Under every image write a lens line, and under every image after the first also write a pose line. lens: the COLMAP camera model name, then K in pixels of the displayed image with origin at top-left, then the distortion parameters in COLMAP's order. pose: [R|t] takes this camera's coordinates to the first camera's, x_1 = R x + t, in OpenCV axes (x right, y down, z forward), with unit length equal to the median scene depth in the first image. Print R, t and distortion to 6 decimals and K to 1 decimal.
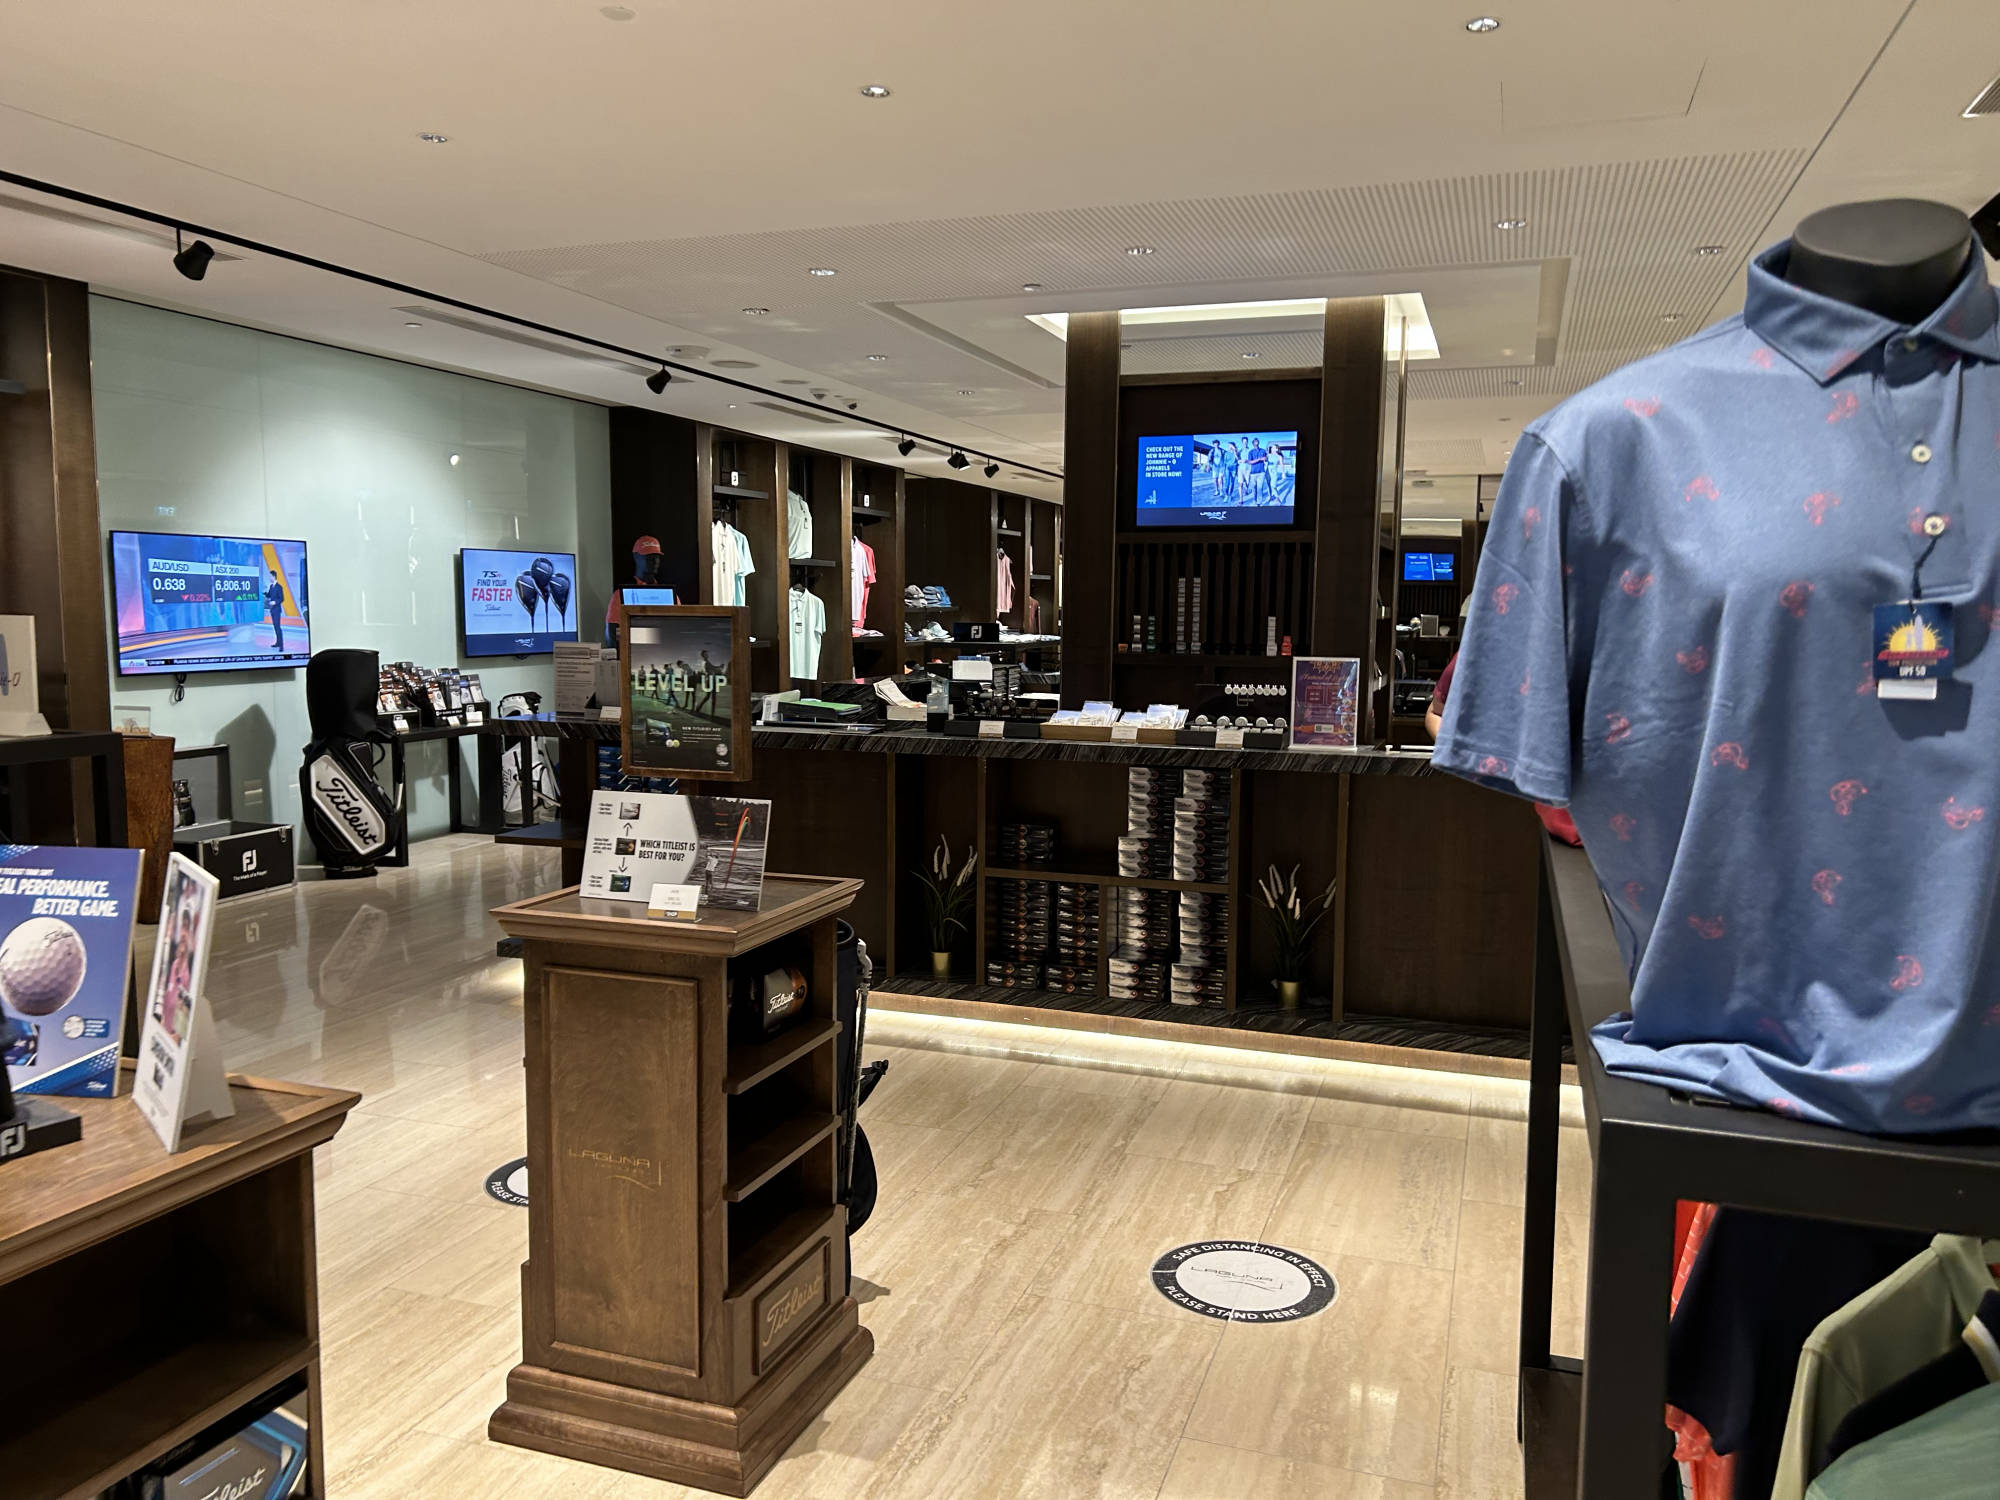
lens RADIAL K [[1492.6, 0, 1000.0], [0, 1492.6, 750.0], [0, 0, 1]] dist [0.086033, -0.001639]
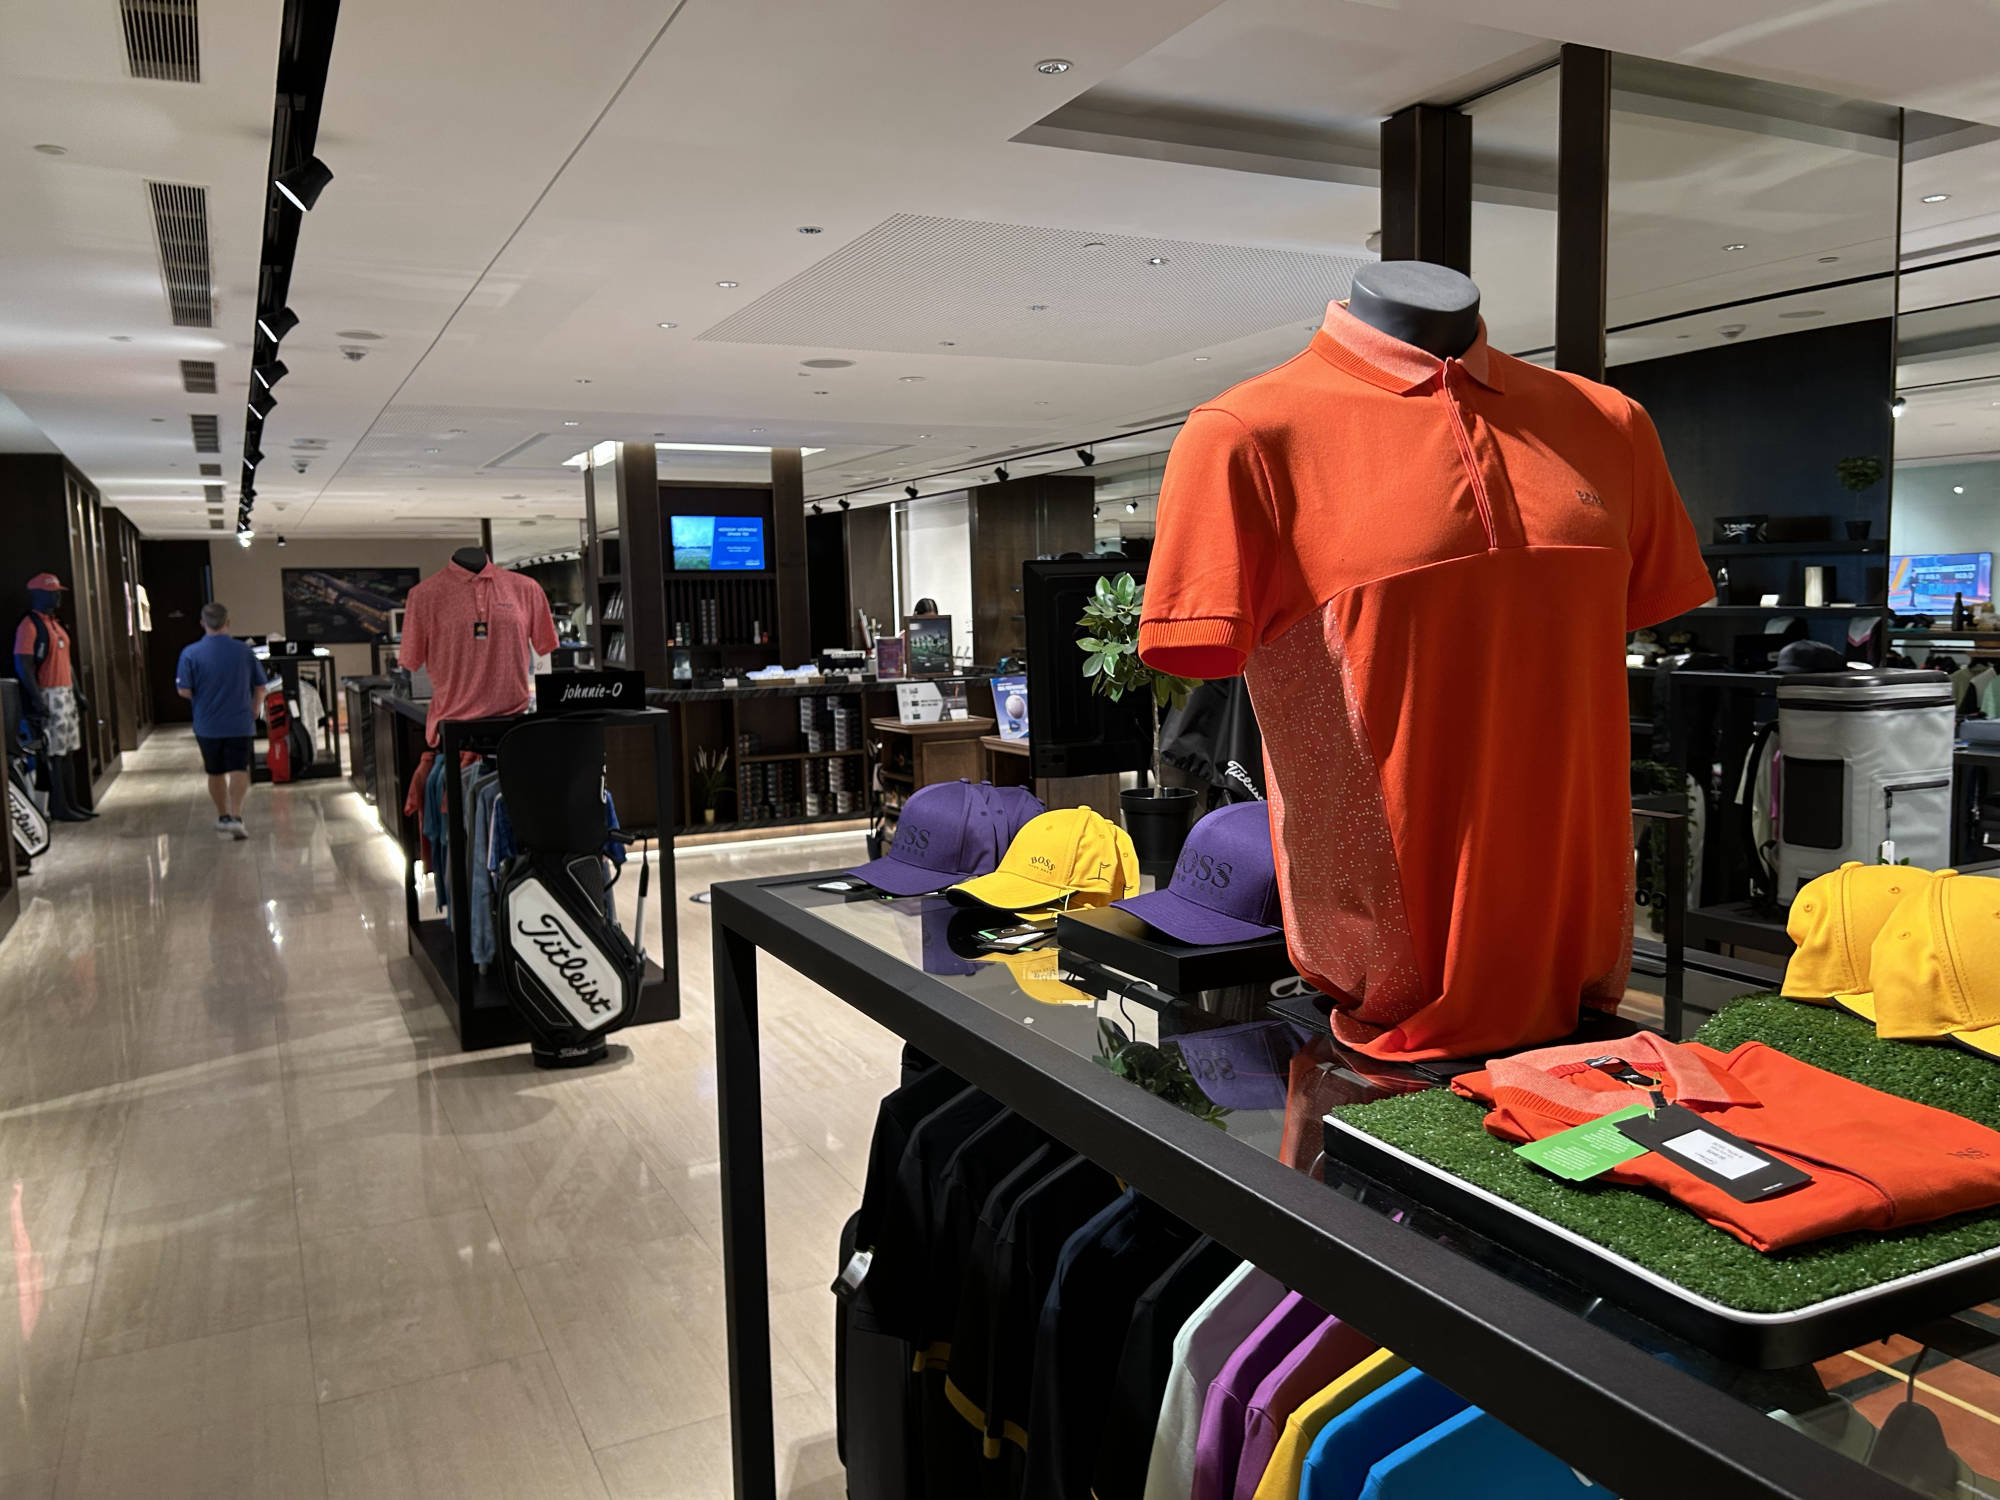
lens RADIAL K [[1492.6, 0, 1000.0], [0, 1492.6, 750.0], [0, 0, 1]] dist [0.086033, -0.001639]
pose [[0.695414, -0.090315, 0.712911, -0.907432], [0.095592, 0.994880, 0.032790, 0.032181], [-0.712223, 0.045346, 0.700487, -0.442743]]
